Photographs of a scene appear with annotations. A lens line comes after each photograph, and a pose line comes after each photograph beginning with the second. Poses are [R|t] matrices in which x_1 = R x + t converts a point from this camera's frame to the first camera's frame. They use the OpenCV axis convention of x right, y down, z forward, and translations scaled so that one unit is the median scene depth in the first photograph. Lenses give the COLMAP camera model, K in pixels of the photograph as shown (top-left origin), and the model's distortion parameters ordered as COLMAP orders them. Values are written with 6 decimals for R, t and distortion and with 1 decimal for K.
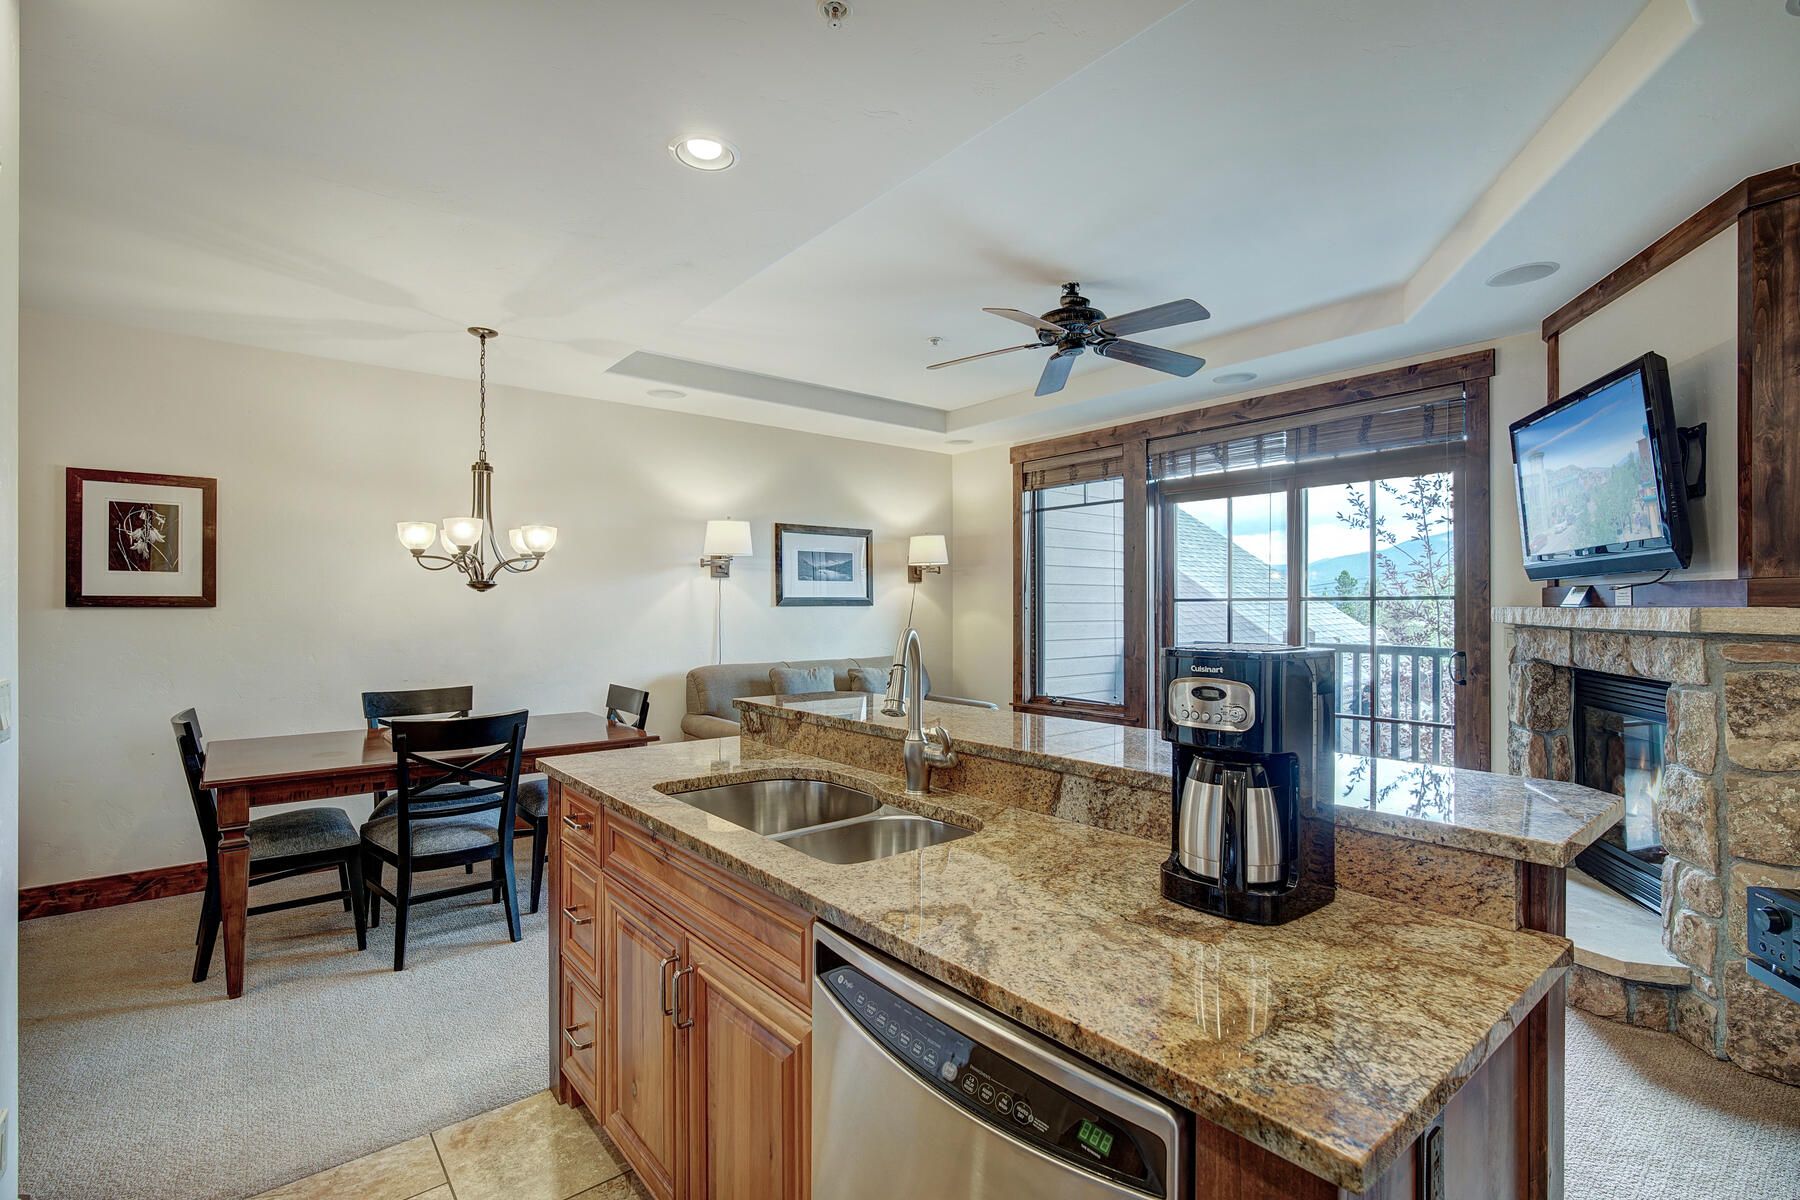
lens RADIAL K [[816.3, 0, 893.3], [0, 816.3, 606.3], [0, 0, 1]] dist [-0.006998, 0.004091]
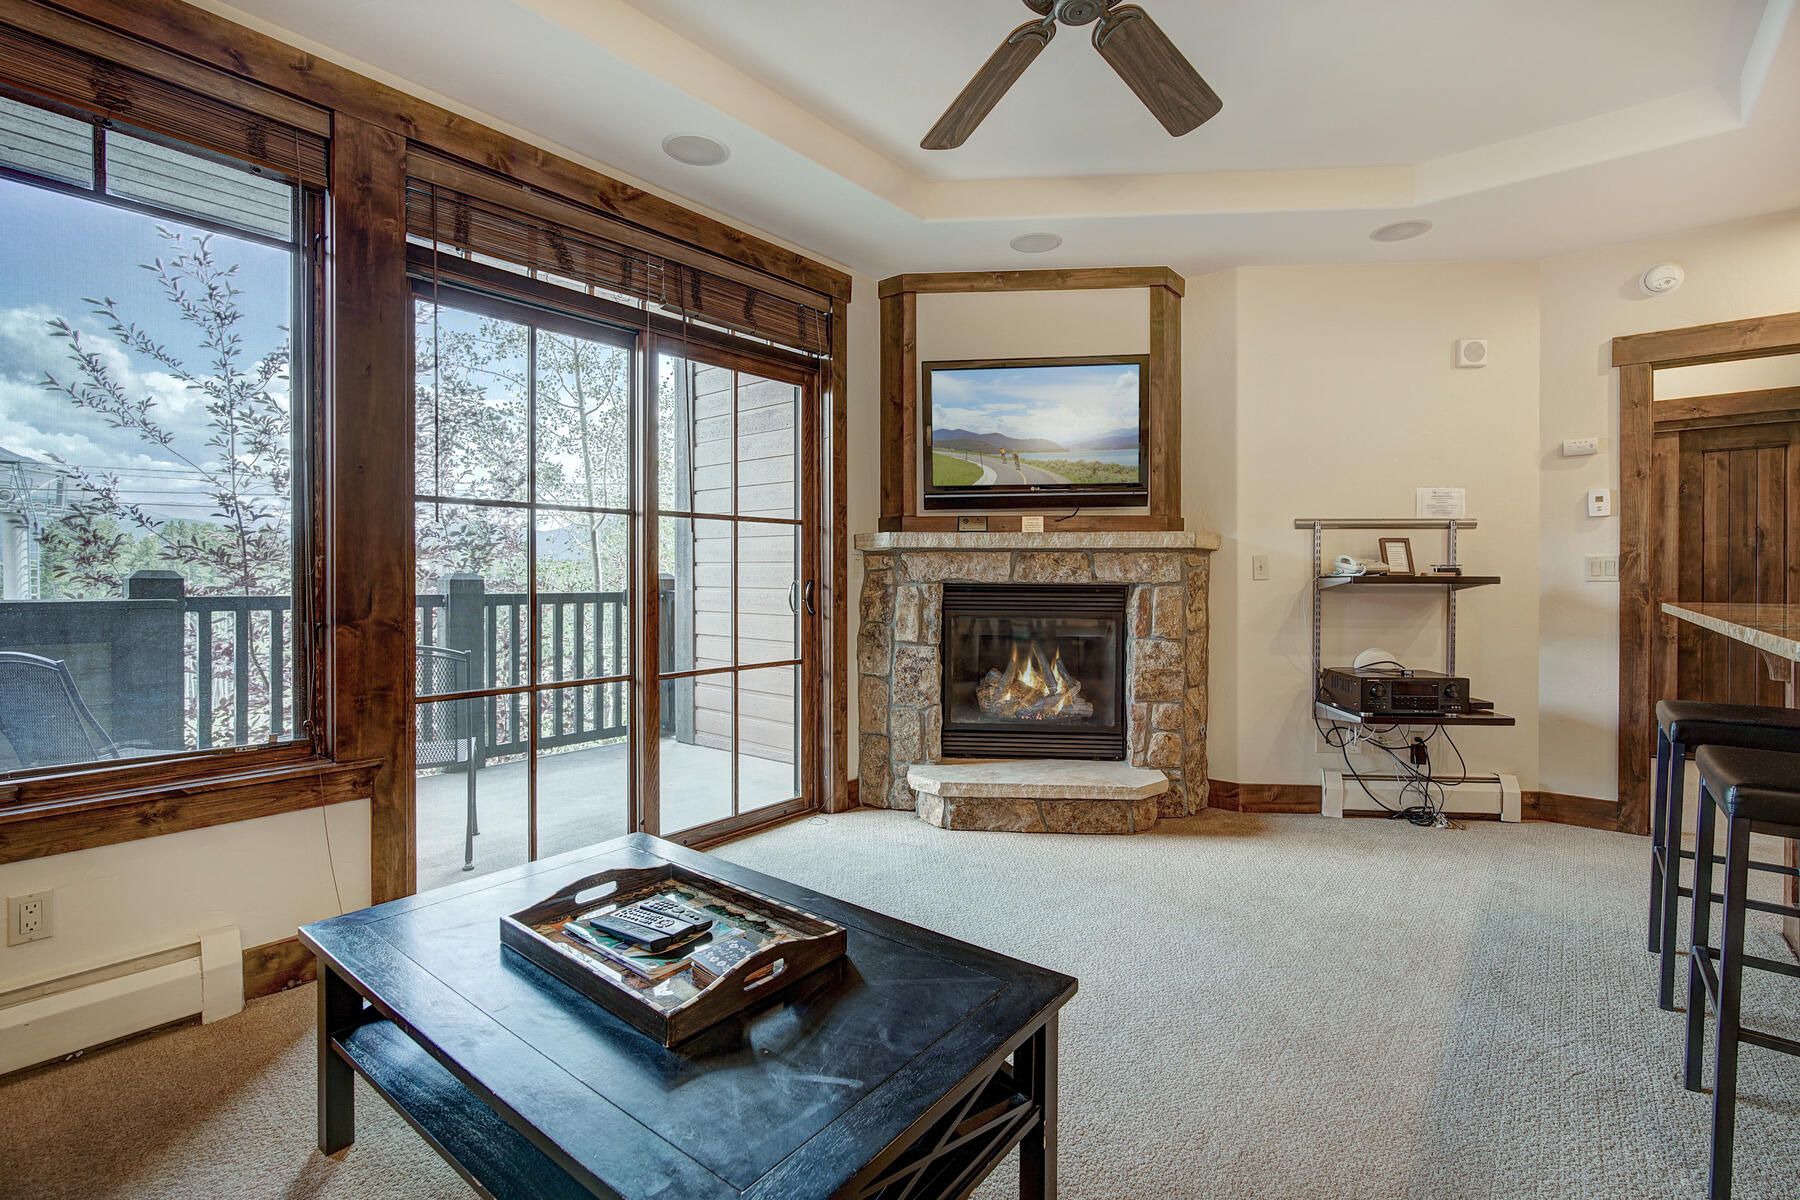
lens RADIAL K [[816.3, 0, 909.2], [0, 816.3, 579.6], [0, 0, 1]] dist [-0.006998, 0.004091]
pose [[-0.202377, -0.004826, 0.979296, -0.268145], [-0.000853, 0.999988, 0.004751, 0.053963], [-0.979307, 0.000127, -0.202379, 1.151215]]
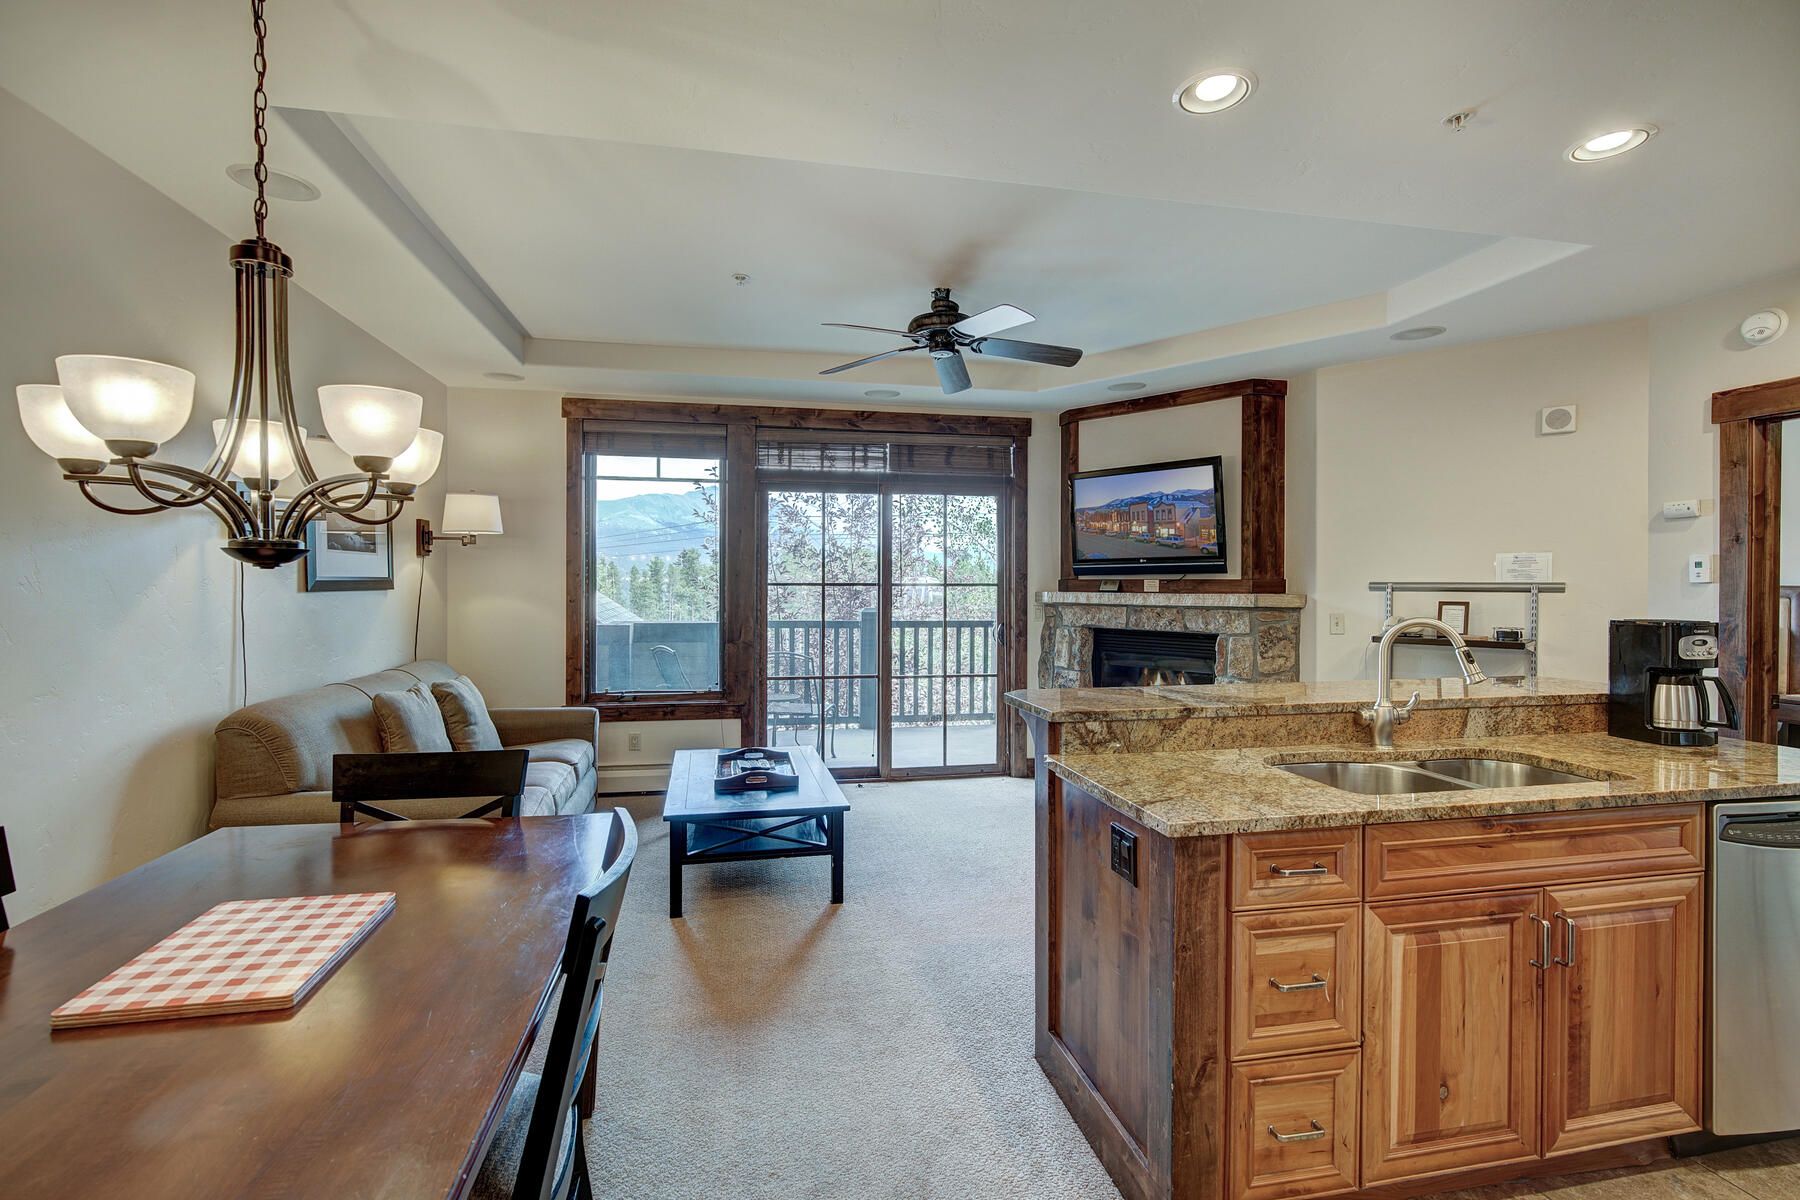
lens RADIAL K [[816.3, 0, 891.4], [0, 816.3, 591.4], [0, 0, 1]] dist [-0.006998, 0.004091]
pose [[0.466078, -0.005110, 0.884729, -0.713135], [-0.003849, 0.999962, 0.007803, -0.010595], [-0.884735, -0.007042, 0.466040, 0.536561]]
